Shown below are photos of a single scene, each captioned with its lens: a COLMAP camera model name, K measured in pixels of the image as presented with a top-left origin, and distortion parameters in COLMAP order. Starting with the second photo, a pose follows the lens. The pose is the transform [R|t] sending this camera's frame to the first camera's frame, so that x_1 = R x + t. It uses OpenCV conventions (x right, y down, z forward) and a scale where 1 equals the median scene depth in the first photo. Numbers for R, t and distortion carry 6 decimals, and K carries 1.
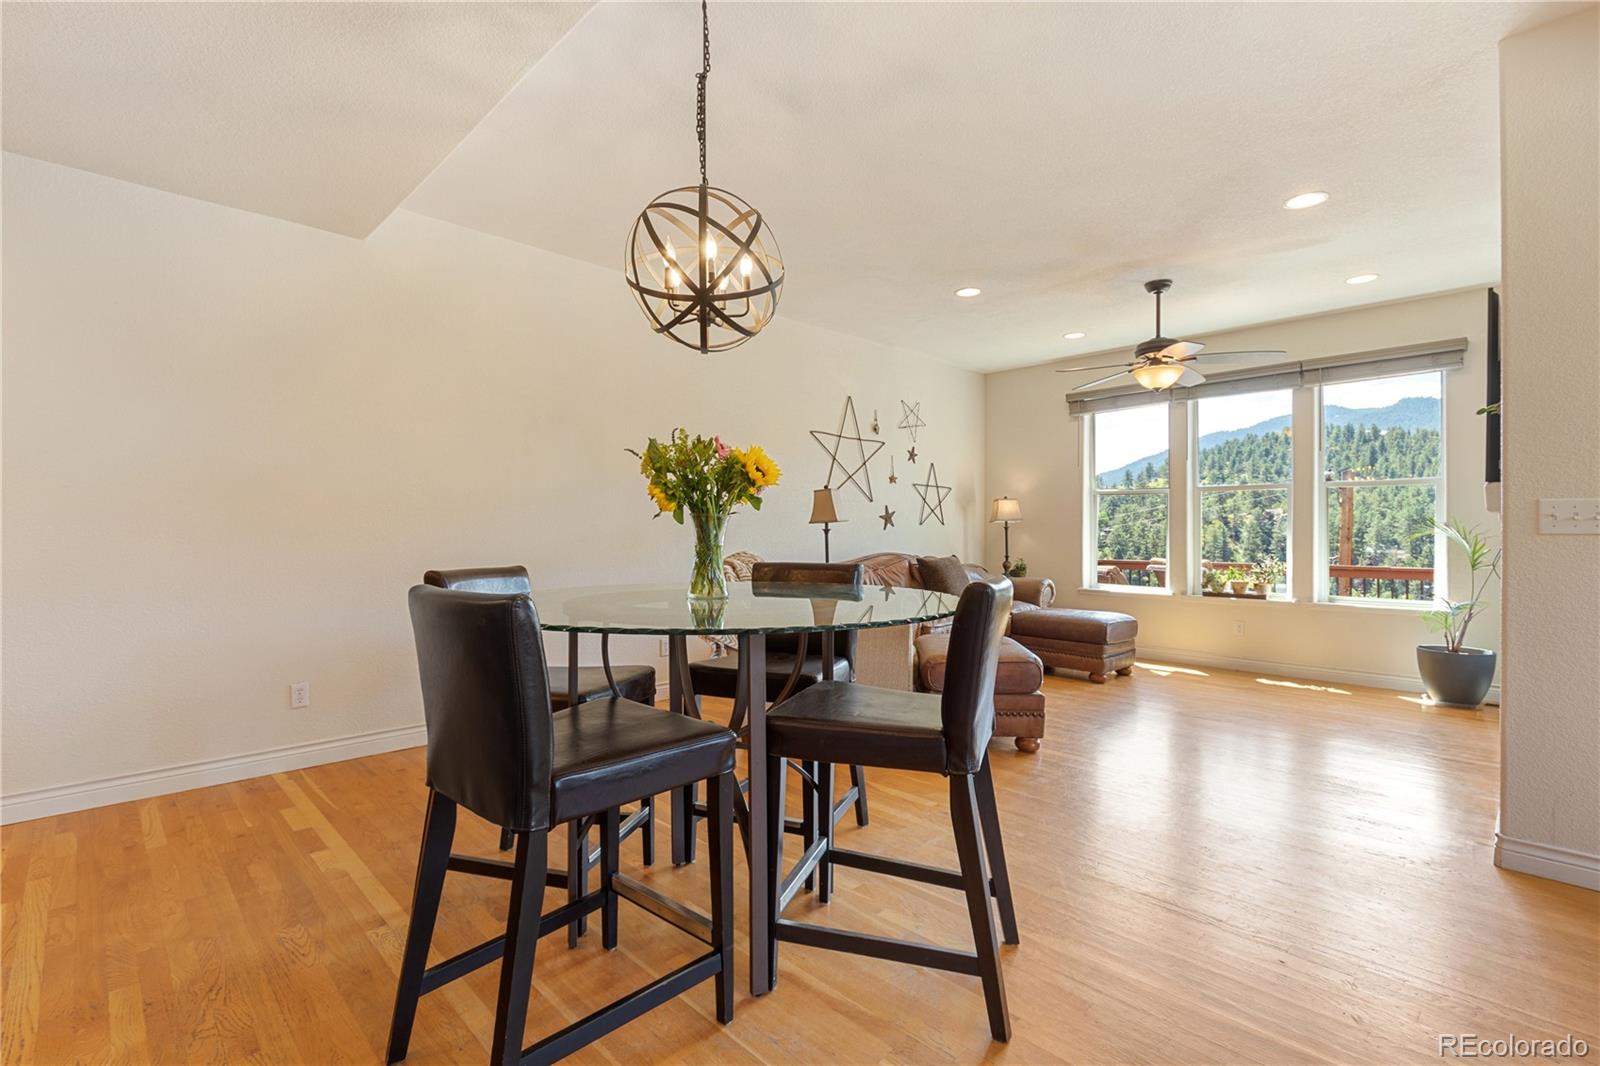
lens RADIAL K [[736.5, 0, 789.3], [0, 736.5, 527.7], [0, 0, 1]] dist [0.011989, 0.000778]
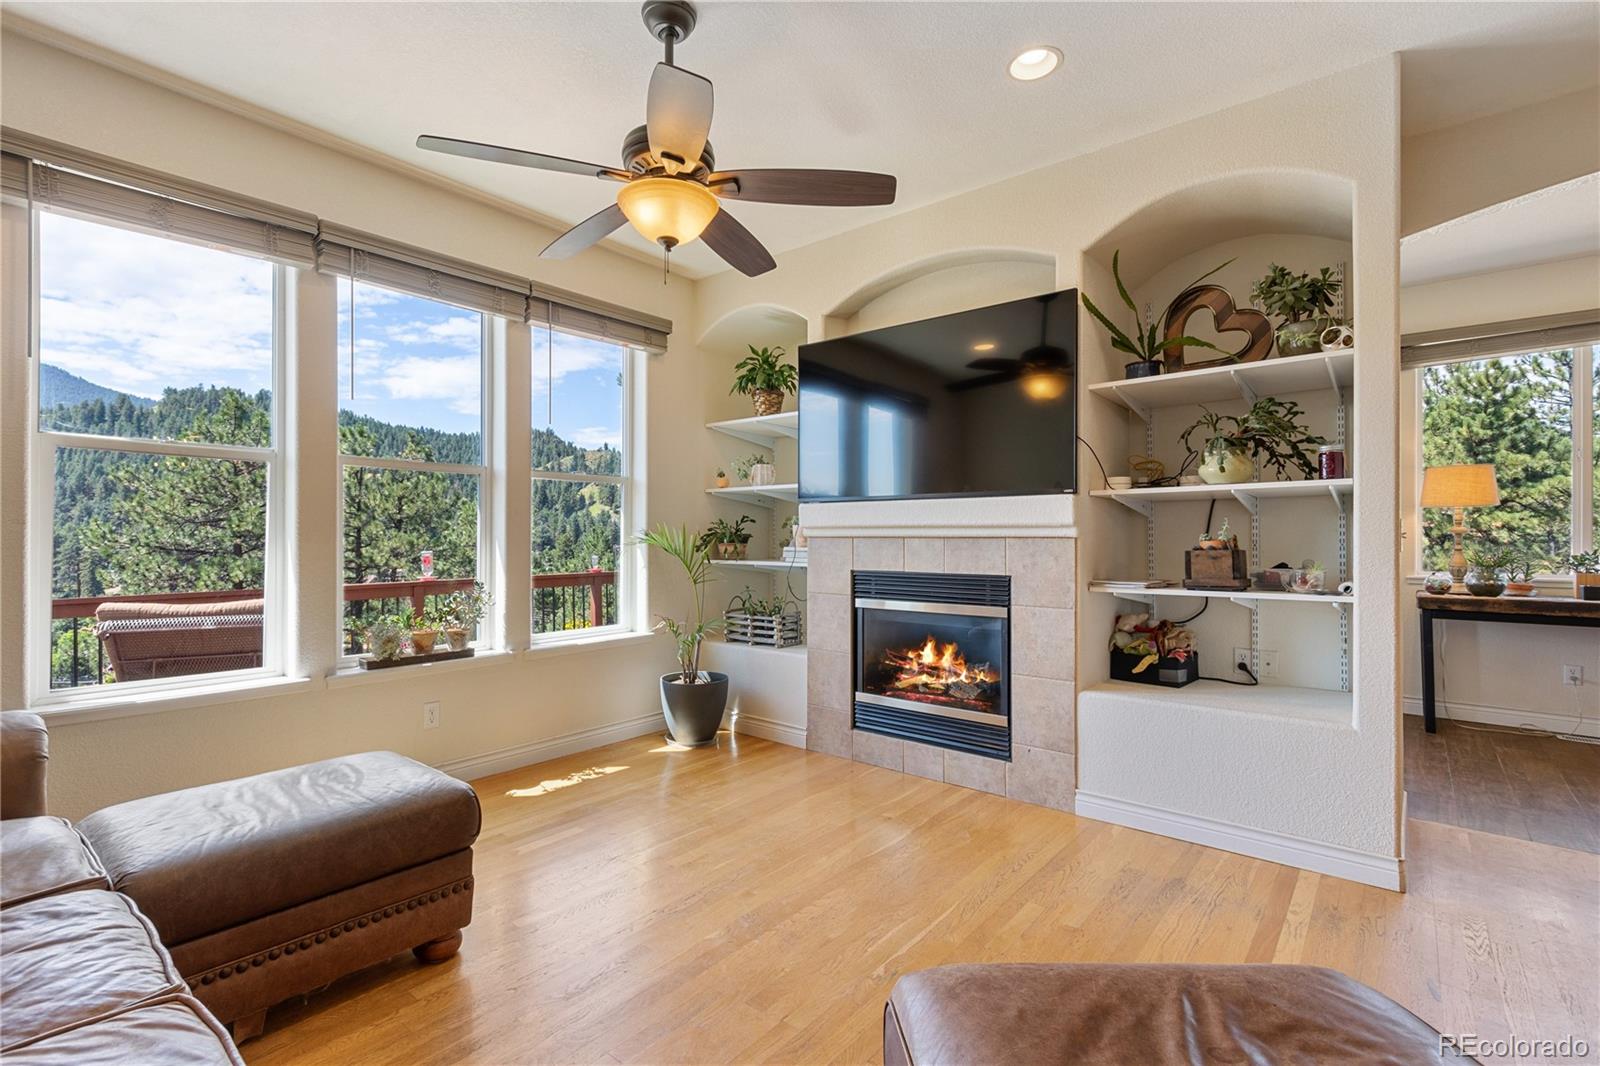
lens RADIAL K [[736.5, 0, 793.8], [0, 736.5, 529.3], [0, 0, 1]] dist [0.011989, 0.000778]
pose [[-0.099764, 0.004393, 0.995001, 0.023434], [-0.008145, 0.999953, -0.005232, -0.004669], [-0.994978, -0.008626, -0.099724, 0.794750]]
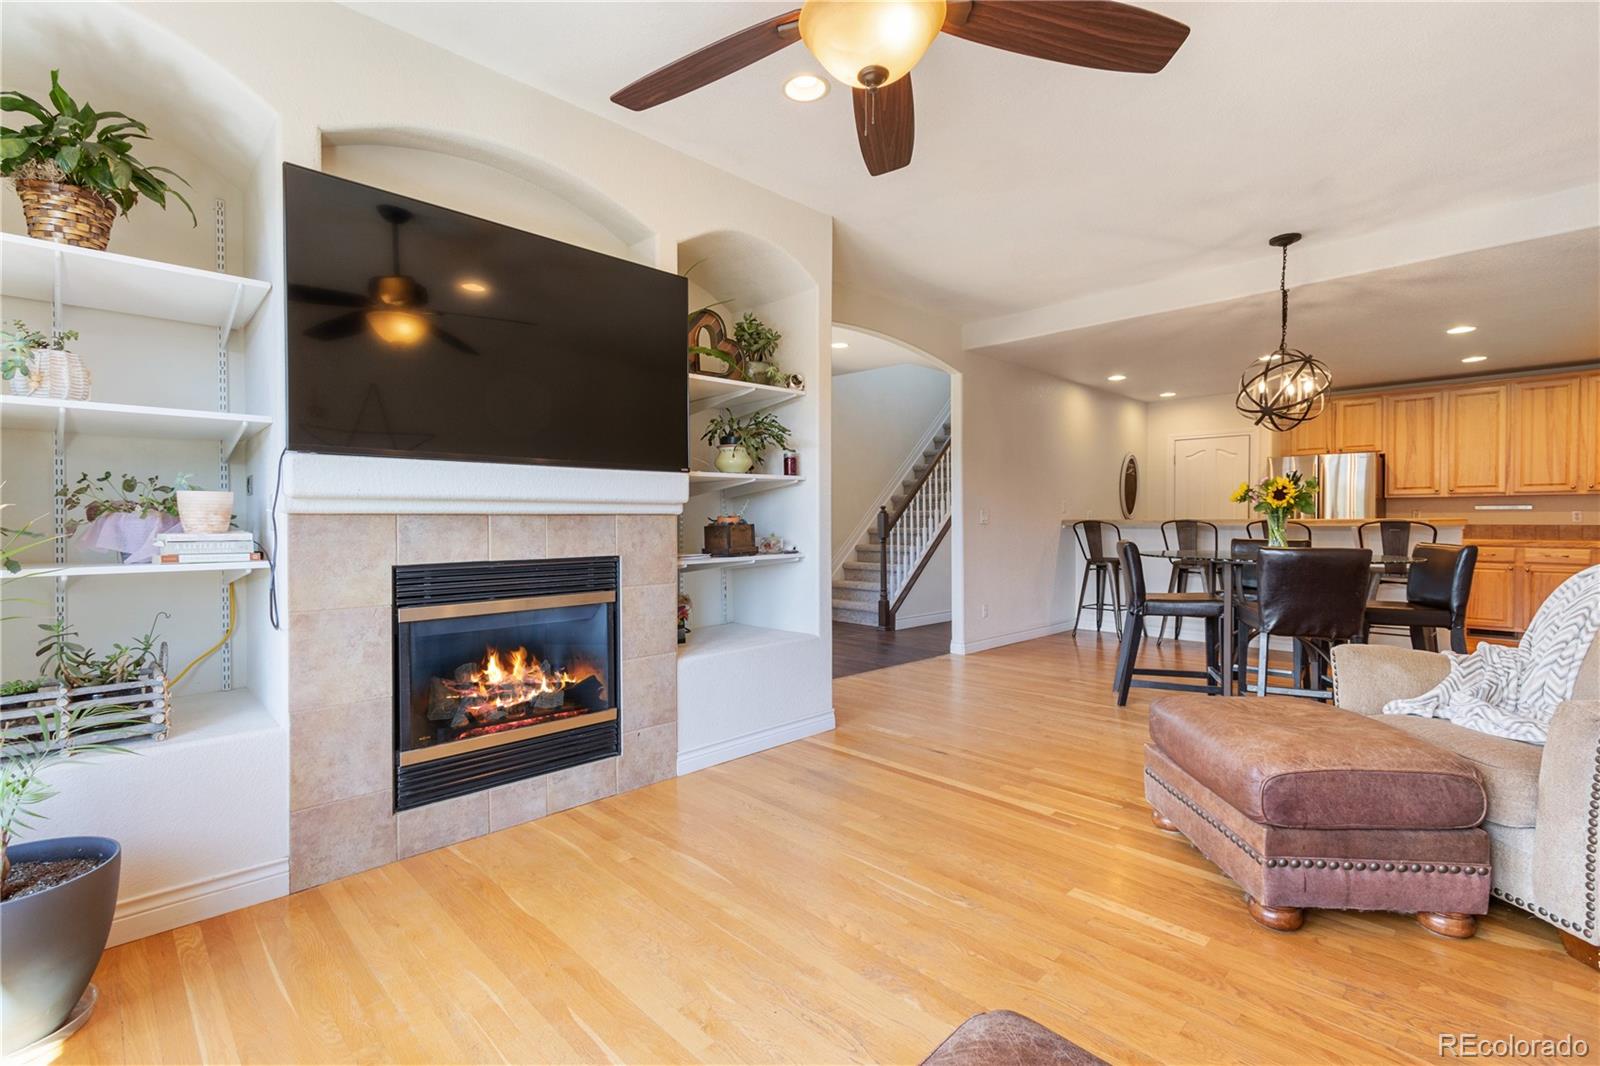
lens RADIAL K [[736.5, 0, 764.7], [0, 736.5, 538.3], [0, 0, 1]] dist [0.011989, 0.000778]
pose [[-0.999925, 0.003388, 0.011808, 0.451086], [0.003540, 0.999910, 0.012918, 0.007523], [-0.011763, 0.012958, -0.999847, 1.089879]]
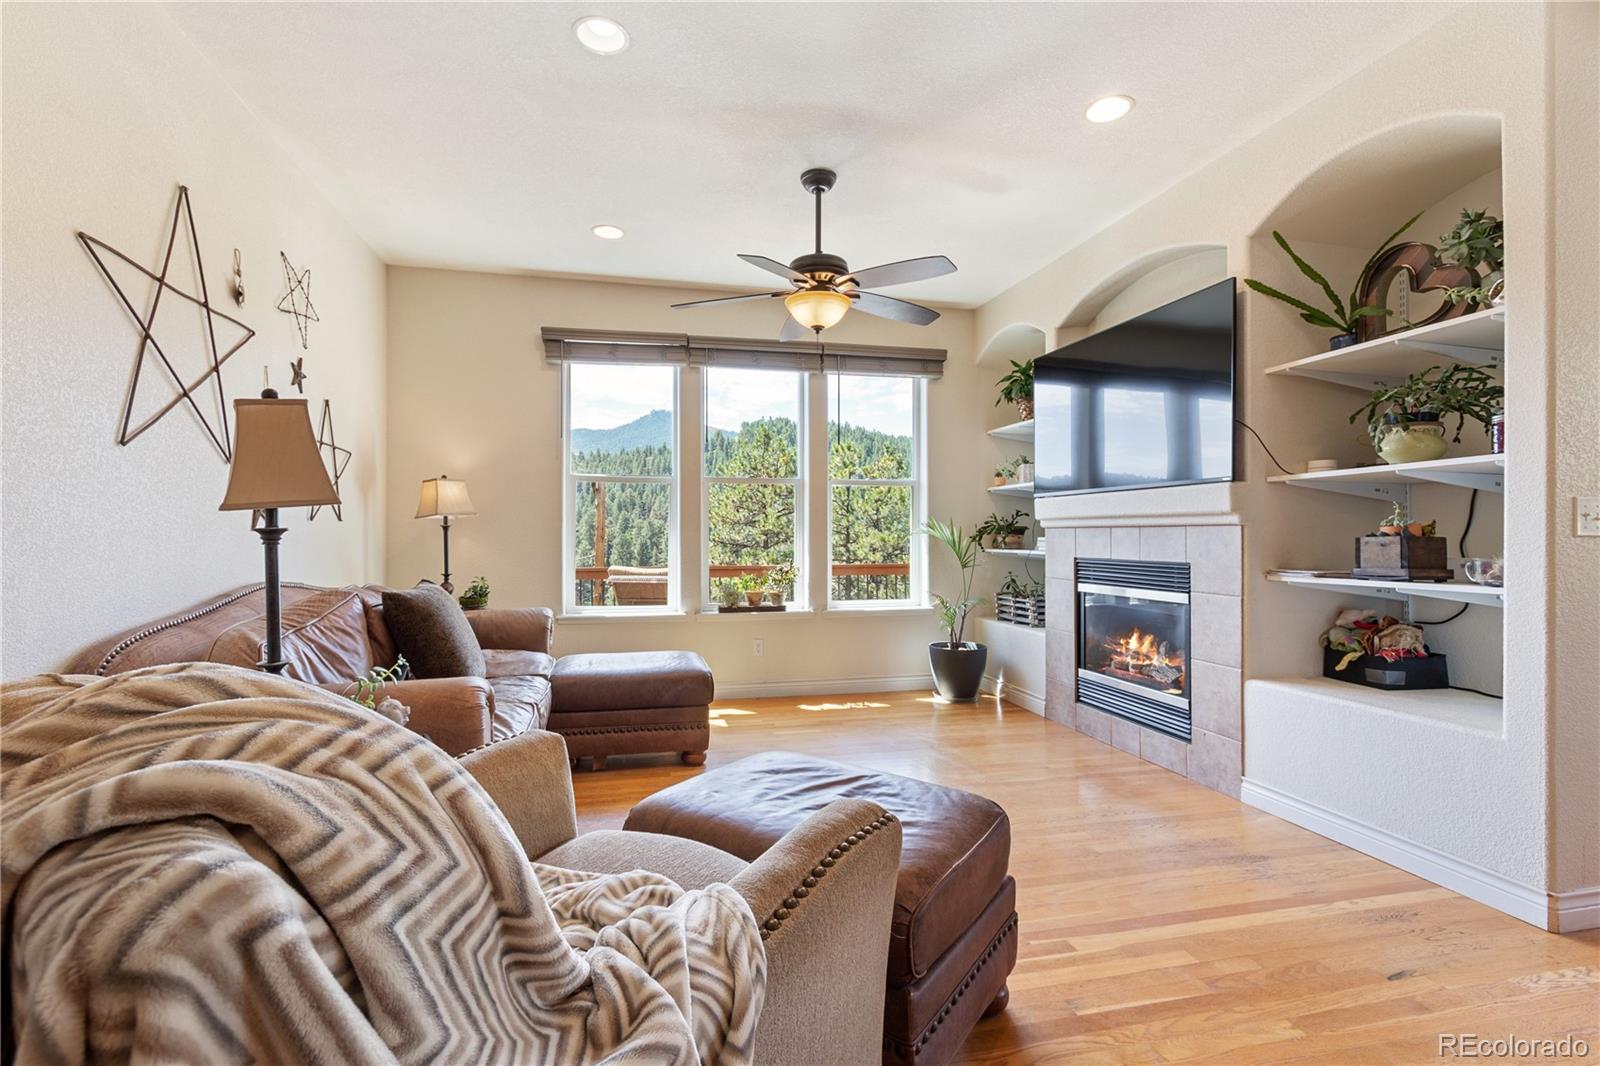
lens RADIAL K [[736.5, 0, 783.7], [0, 736.5, 531.0], [0, 0, 1]] dist [0.011989, 0.000778]
pose [[0.521932, -0.000677, 0.852987, -0.091573], [-0.003448, 0.999990, 0.002904, 0.000800], [-0.852980, -0.004457, 0.521925, 0.546908]]
